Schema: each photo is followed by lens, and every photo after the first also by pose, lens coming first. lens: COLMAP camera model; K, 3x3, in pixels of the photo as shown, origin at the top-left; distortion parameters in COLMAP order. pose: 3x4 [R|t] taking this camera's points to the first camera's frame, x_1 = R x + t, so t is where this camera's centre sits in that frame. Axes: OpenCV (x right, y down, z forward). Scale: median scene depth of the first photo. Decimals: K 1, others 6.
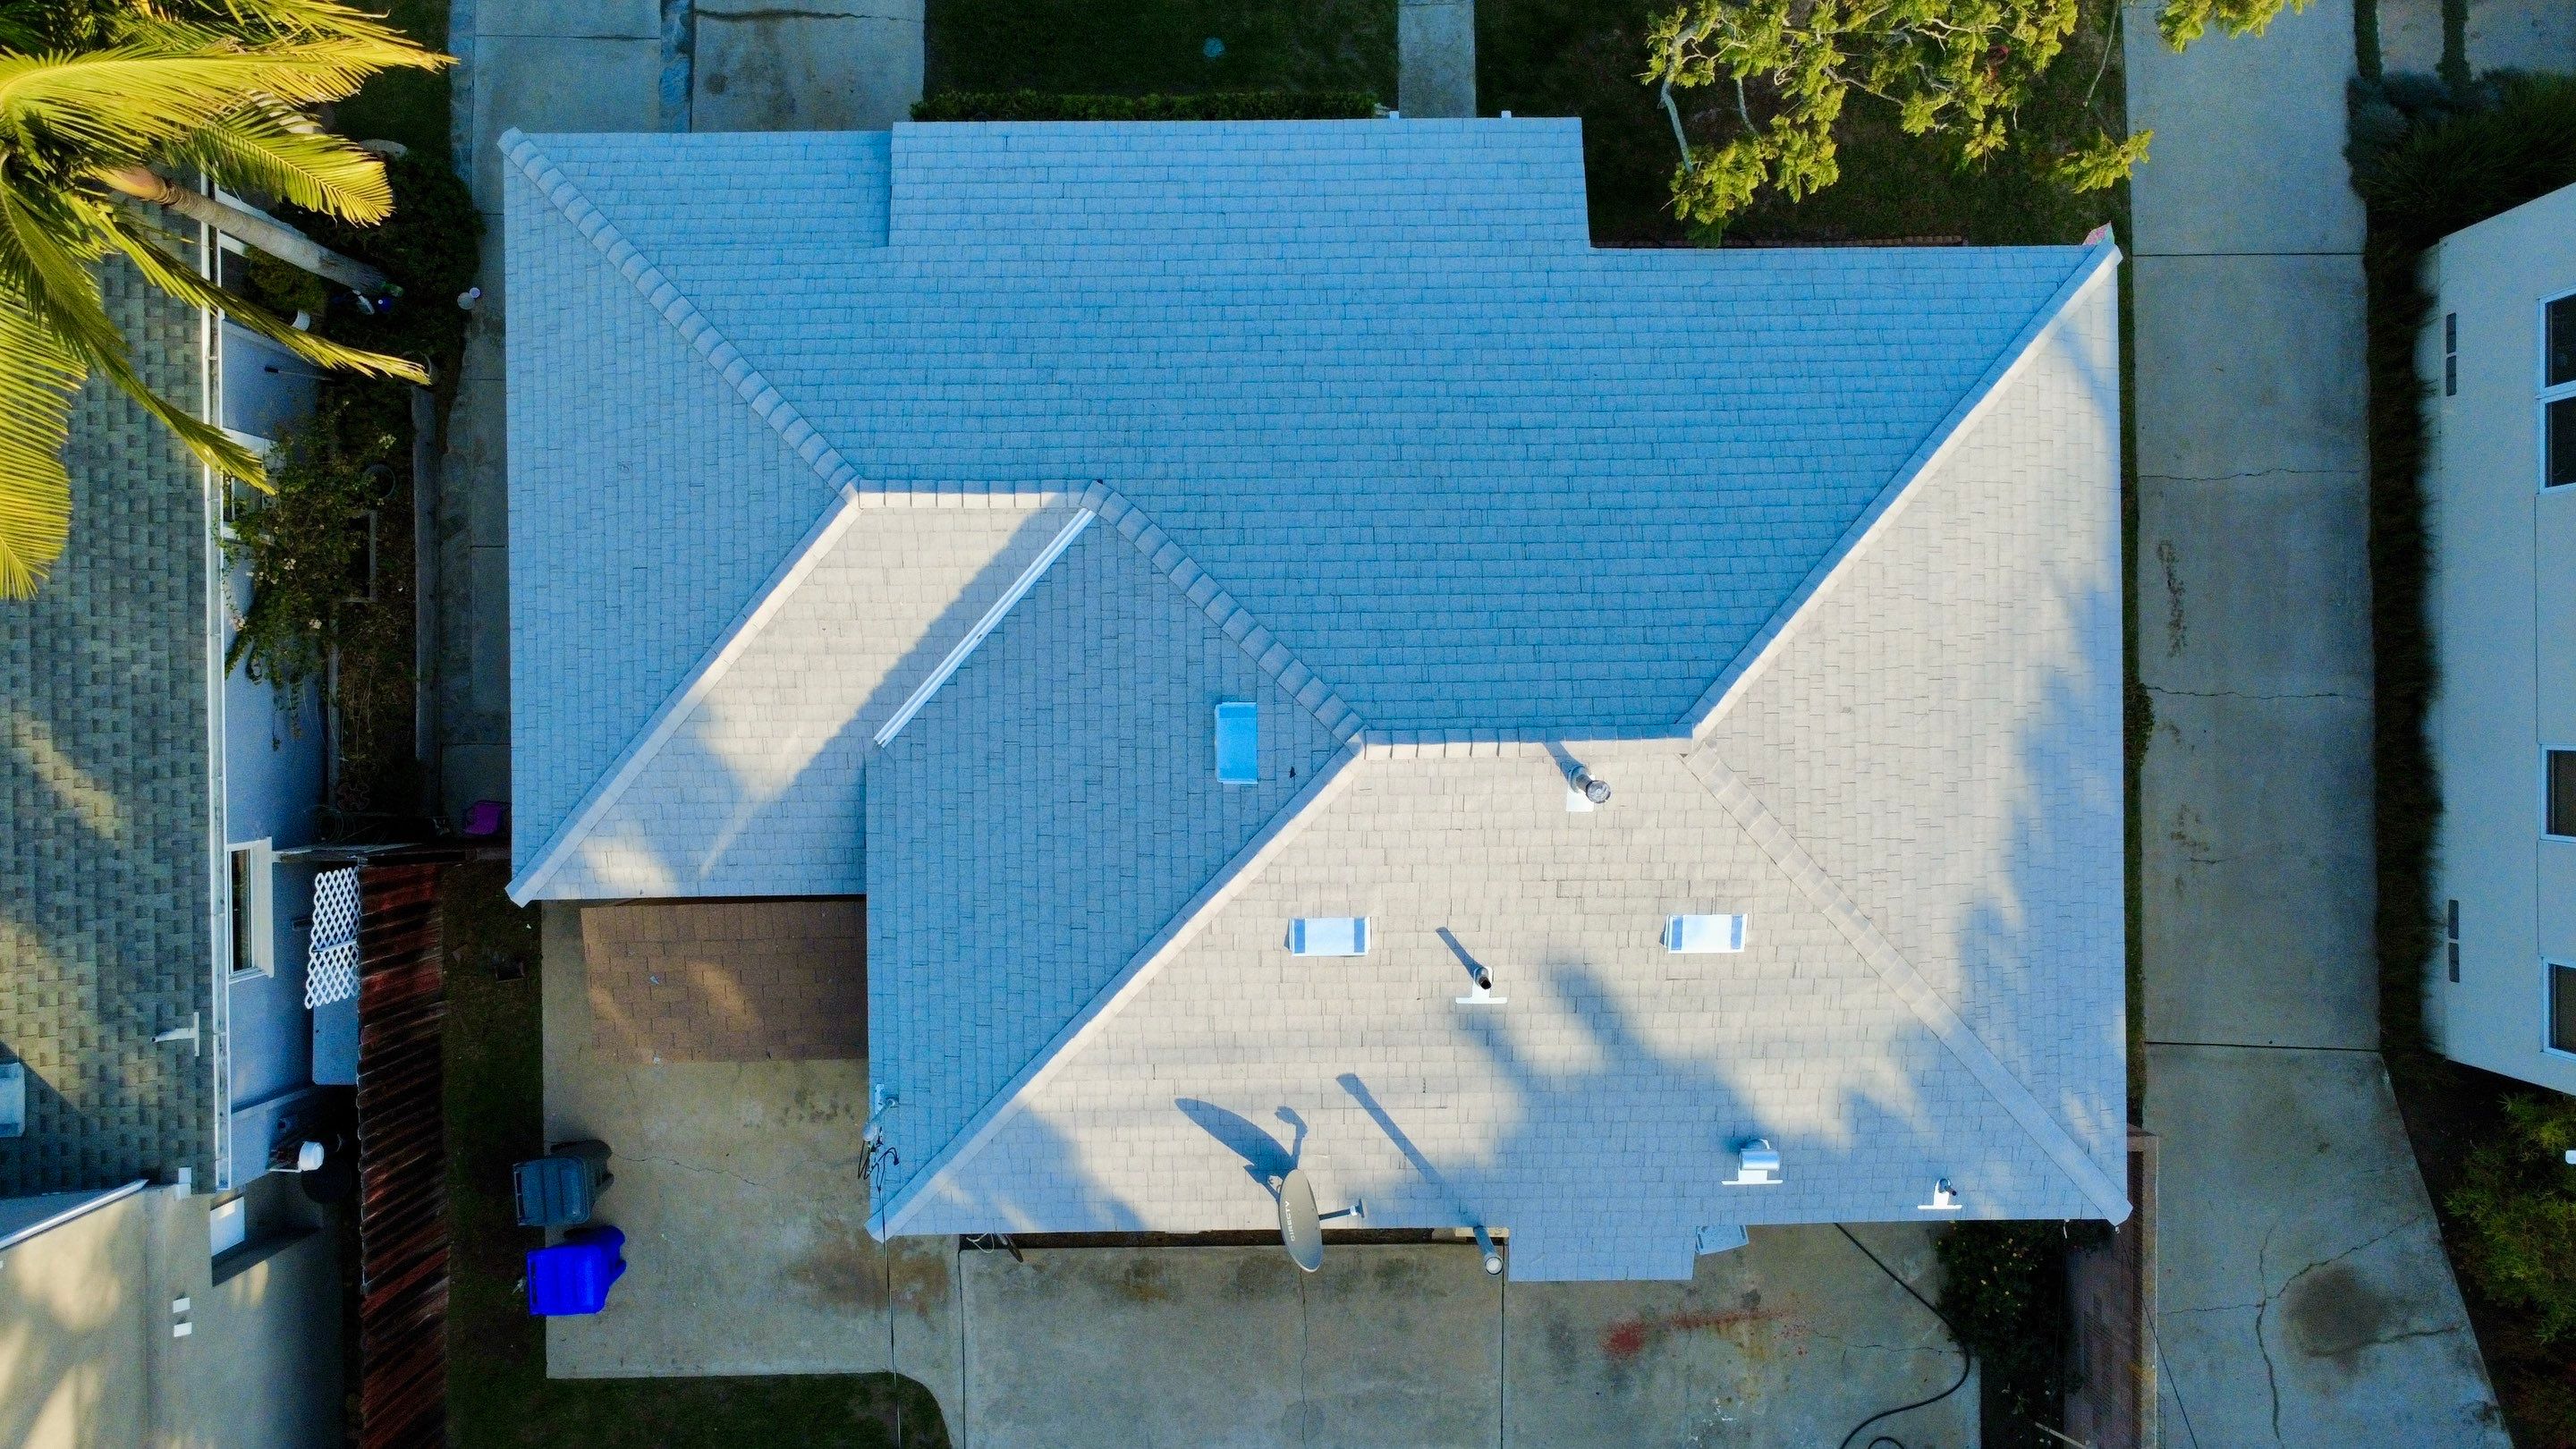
lens RADIAL K [[1872.3, 0, 1285.5], [0, 1872.3, 726.0], [0, 0, 1]] dist [-0.011626, 0.006201]
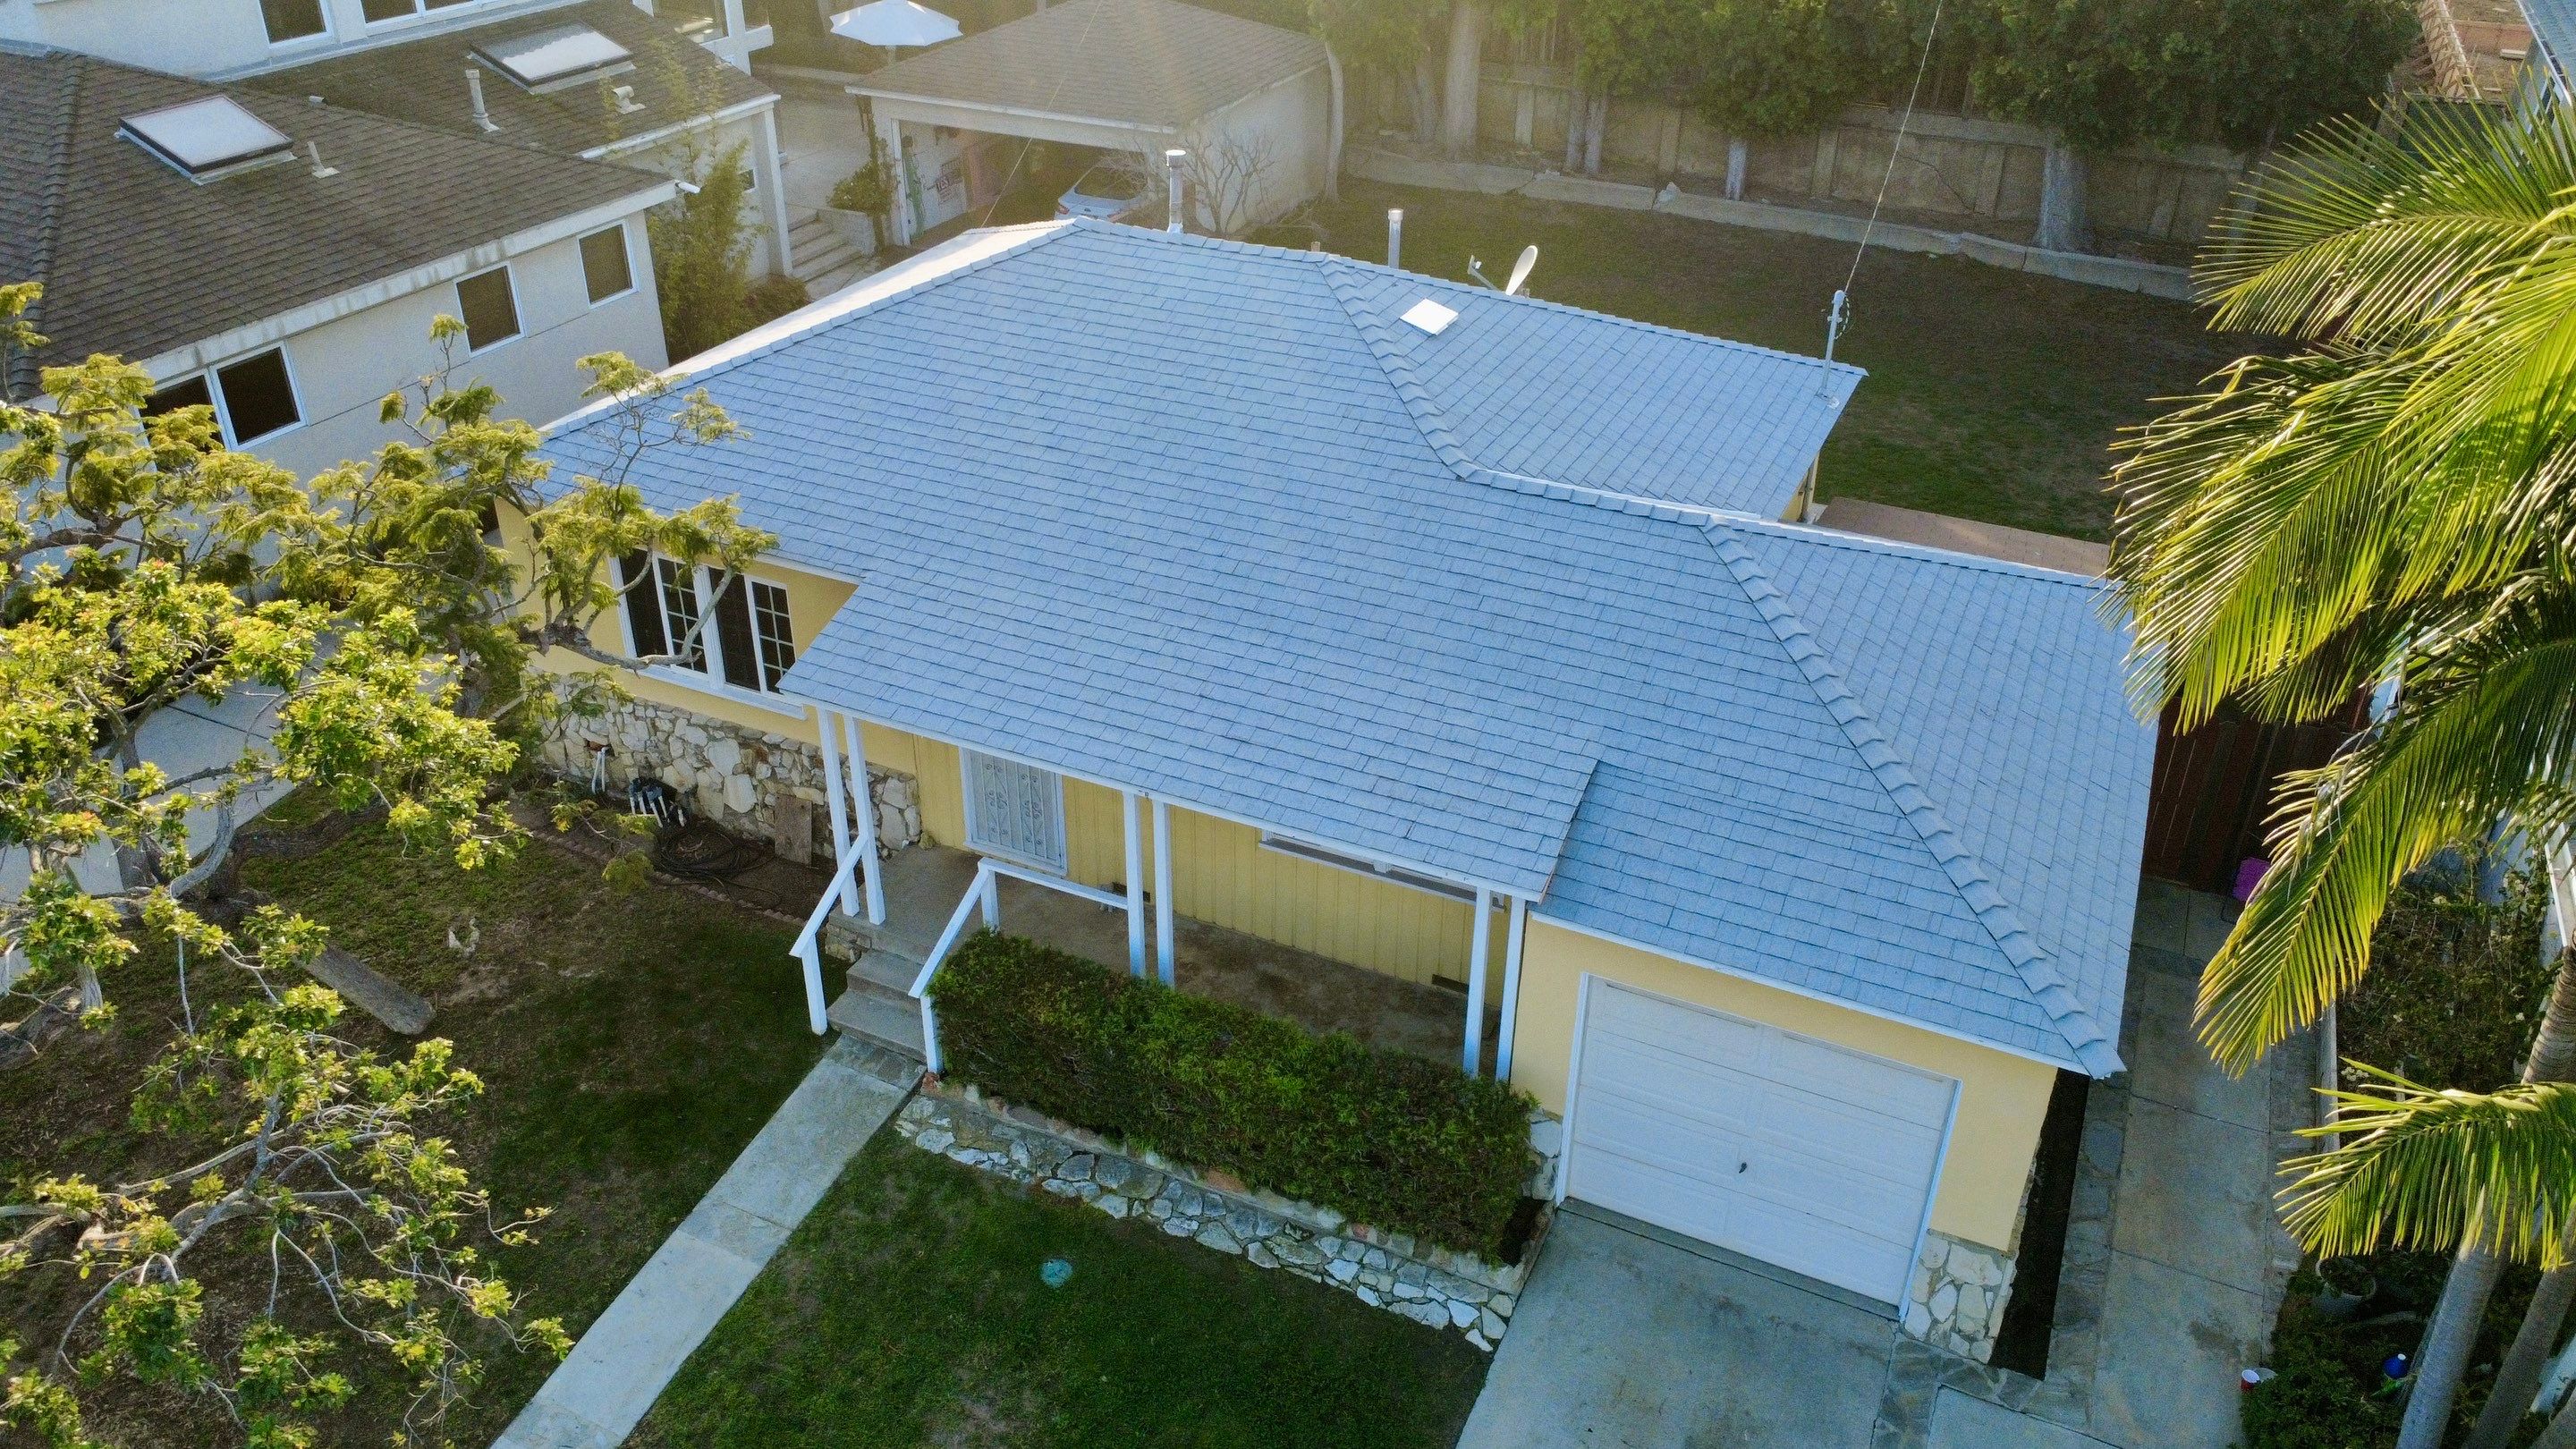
lens RADIAL K [[1872.3, 0, 1284.2], [0, 1872.3, 720.2], [0, 0, 1]] dist [-0.011626, 0.006201]
pose [[-0.901868, -0.244176, 0.356388, -0.355136], [0.431561, -0.471512, 0.769046, -0.877330], [-0.019742, 0.847381, 0.530618, 0.547900]]
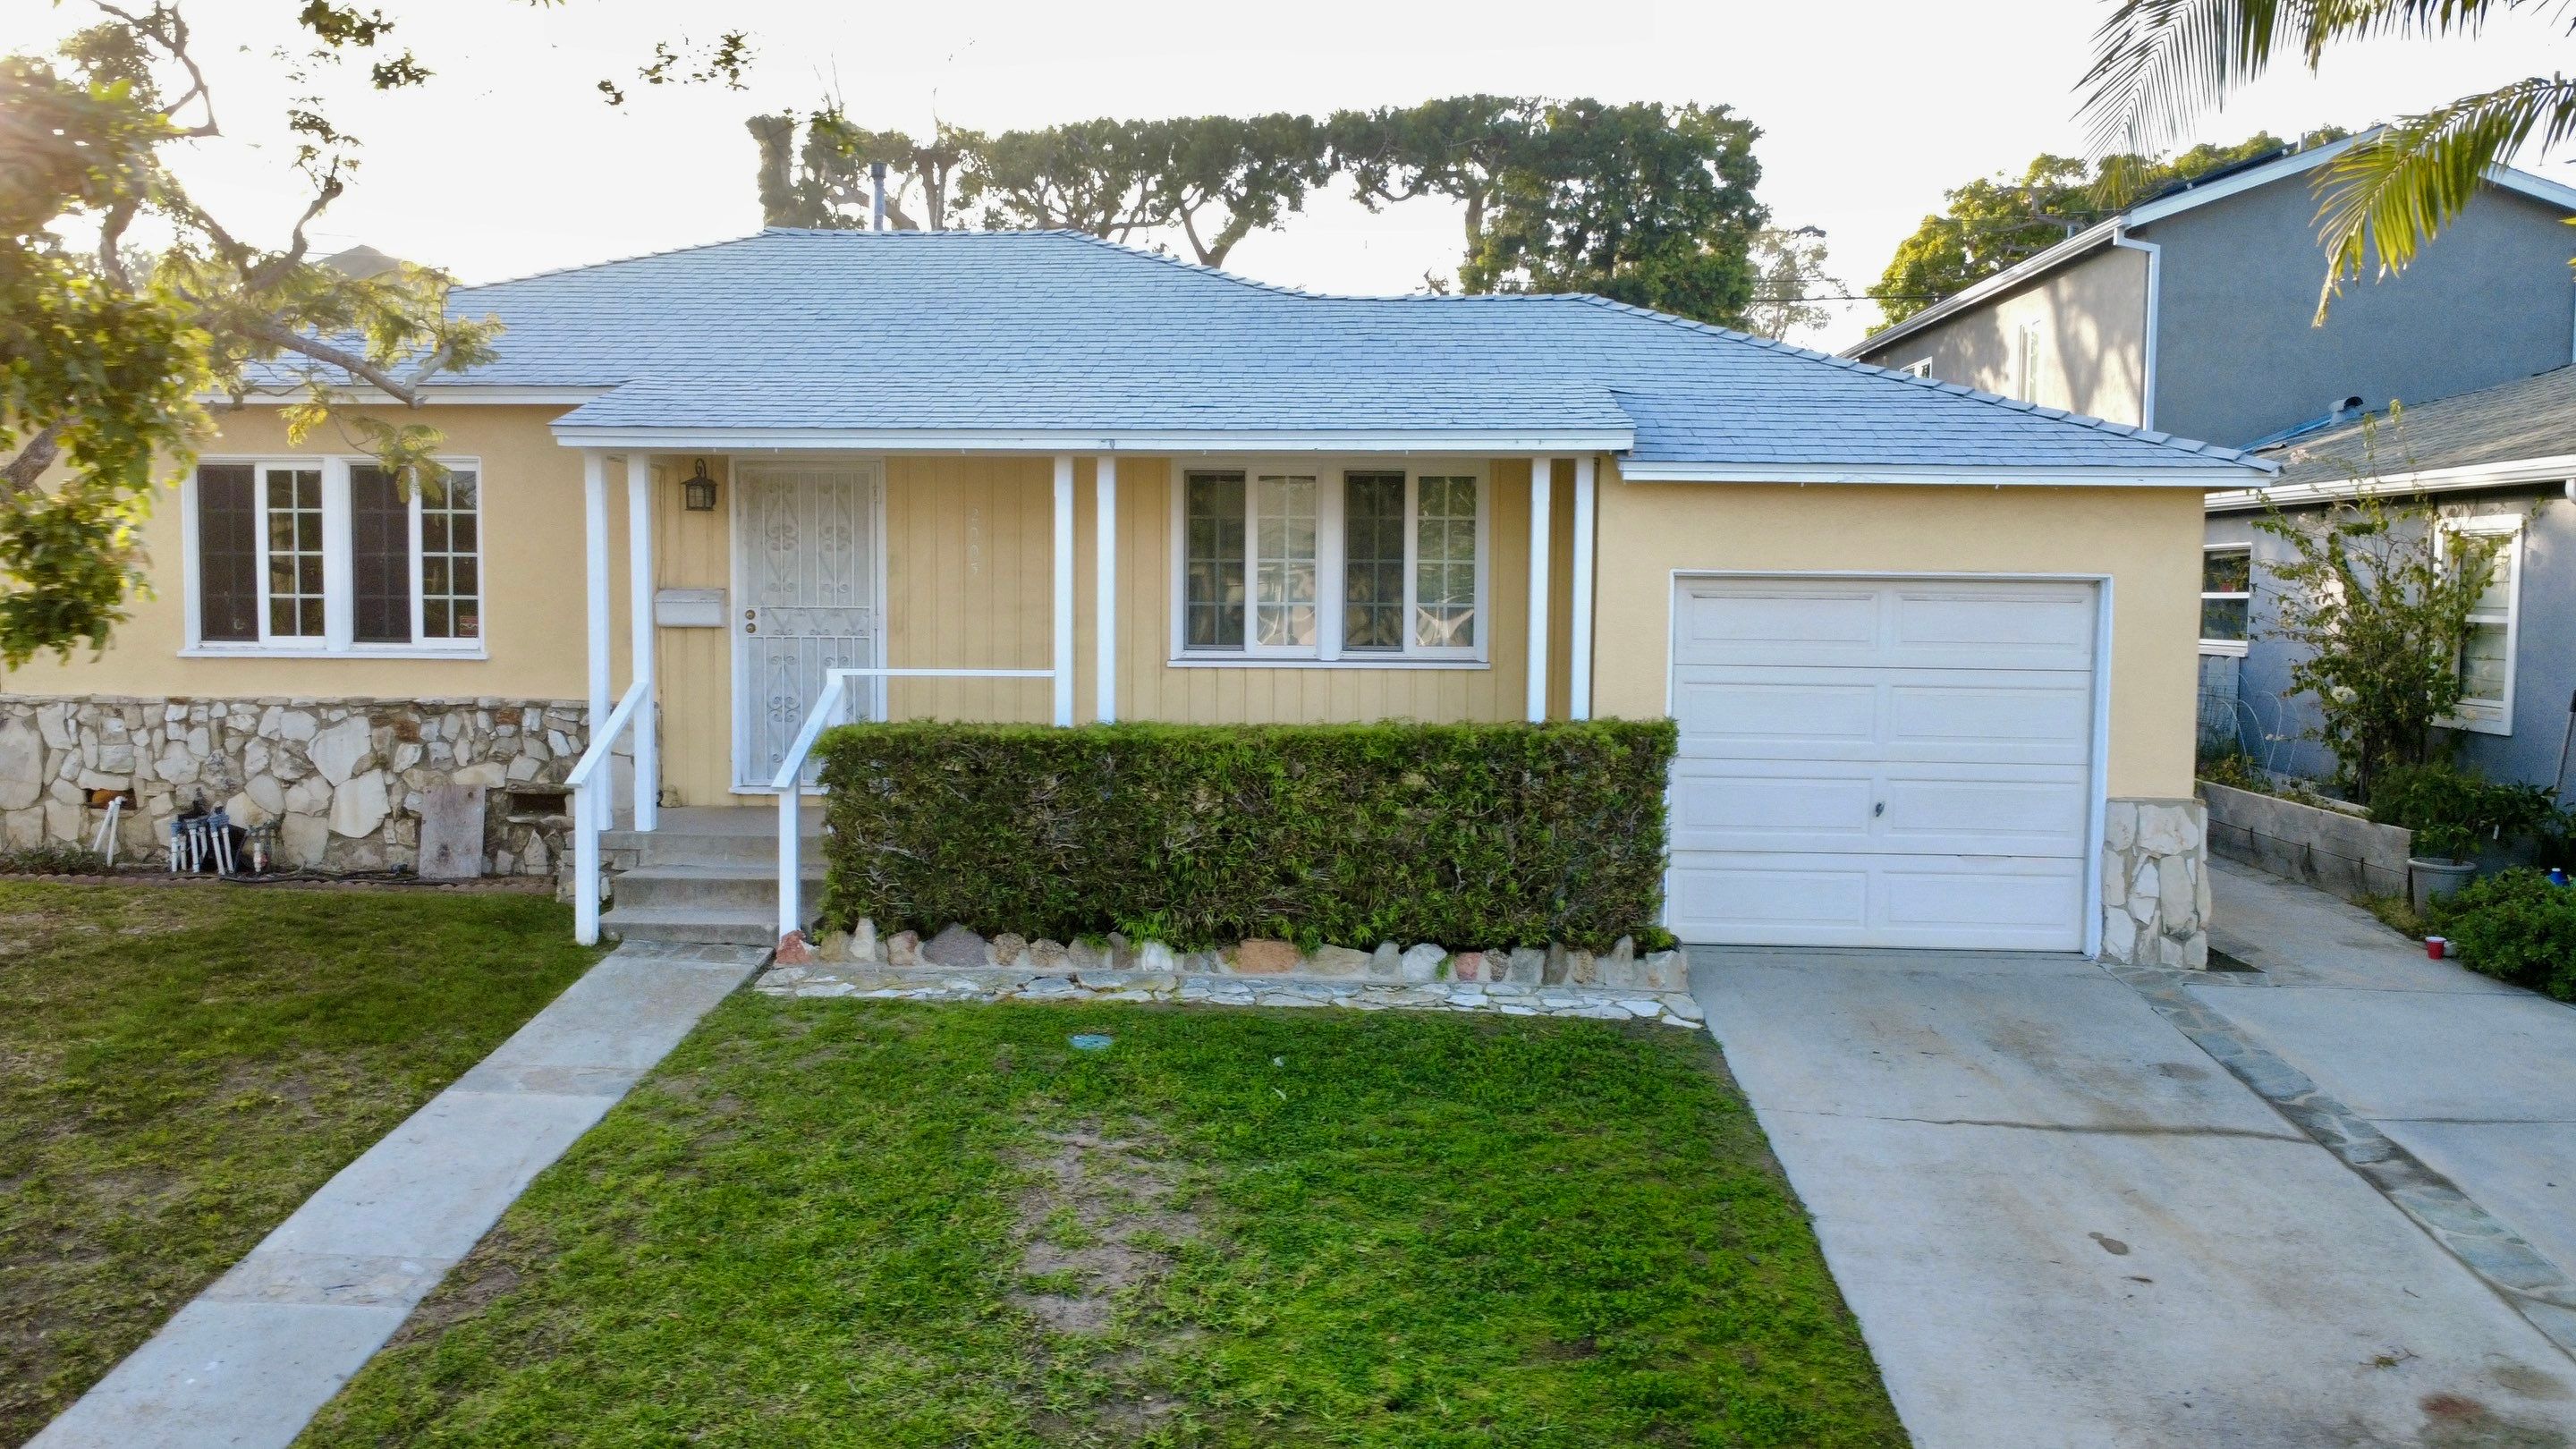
lens RADIAL K [[1872.3, 0, 1287.9], [0, 1872.3, 723.6], [0, 0, 1]] dist [-0.011626, 0.006201]
pose [[-0.998620, -0.031384, 0.042112, -0.126389], [0.044609, -0.083611, 0.995500, -0.937627], [-0.027722, 0.996004, 0.084896, 1.014365]]
